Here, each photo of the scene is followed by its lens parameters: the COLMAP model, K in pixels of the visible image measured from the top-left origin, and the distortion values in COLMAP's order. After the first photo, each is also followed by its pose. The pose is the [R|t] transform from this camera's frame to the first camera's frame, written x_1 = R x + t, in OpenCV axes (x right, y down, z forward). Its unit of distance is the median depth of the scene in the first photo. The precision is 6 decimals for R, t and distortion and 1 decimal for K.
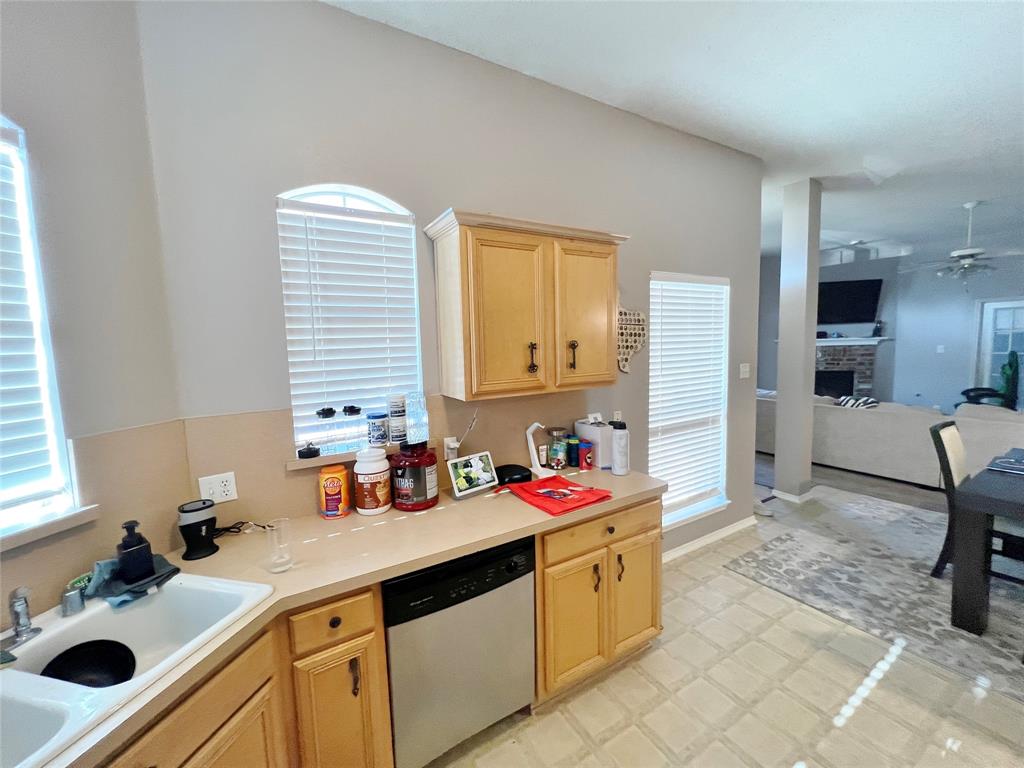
lens RADIAL K [[421.1, 0, 513.1], [0, 421.1, 384.5], [0, 0, 1]] dist [0.001528, 0.000436]
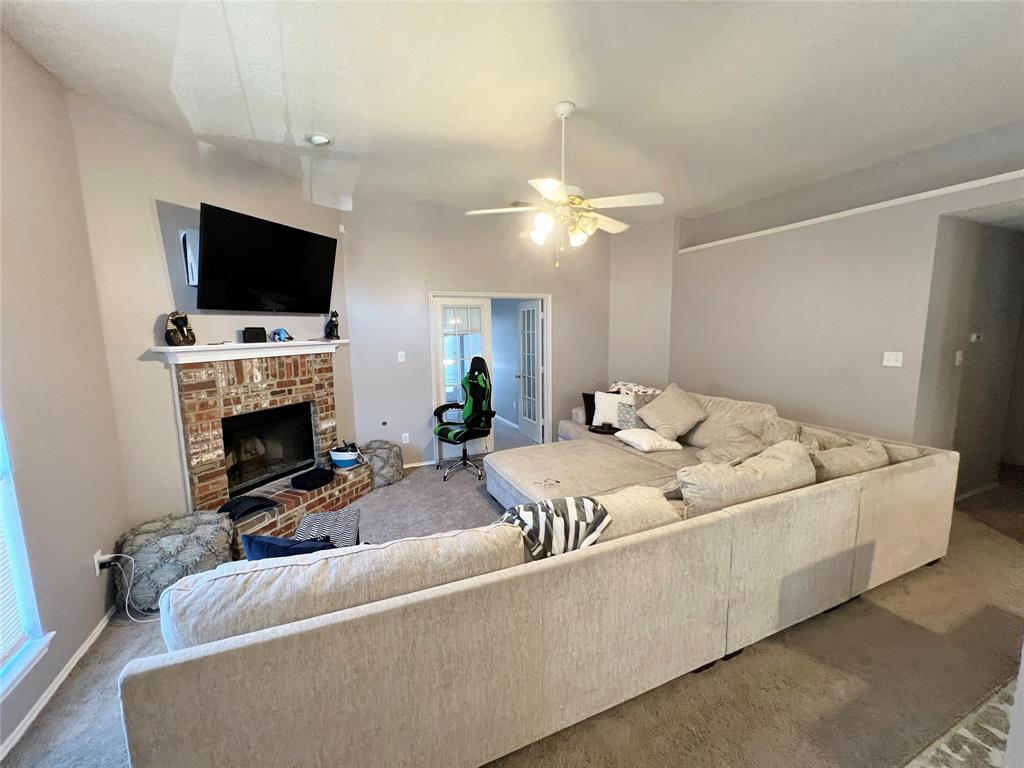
lens RADIAL K [[410.8, 0, 511.7], [0, 410.8, 383.2], [0, 0, 1]] dist [0.000242, 0.000004]
pose [[0.143262, -0.102541, 0.984358, 0.321957], [0.100675, 0.990968, 0.088578, -0.077169], [-0.984551, 0.086410, 0.152291, 0.666722]]
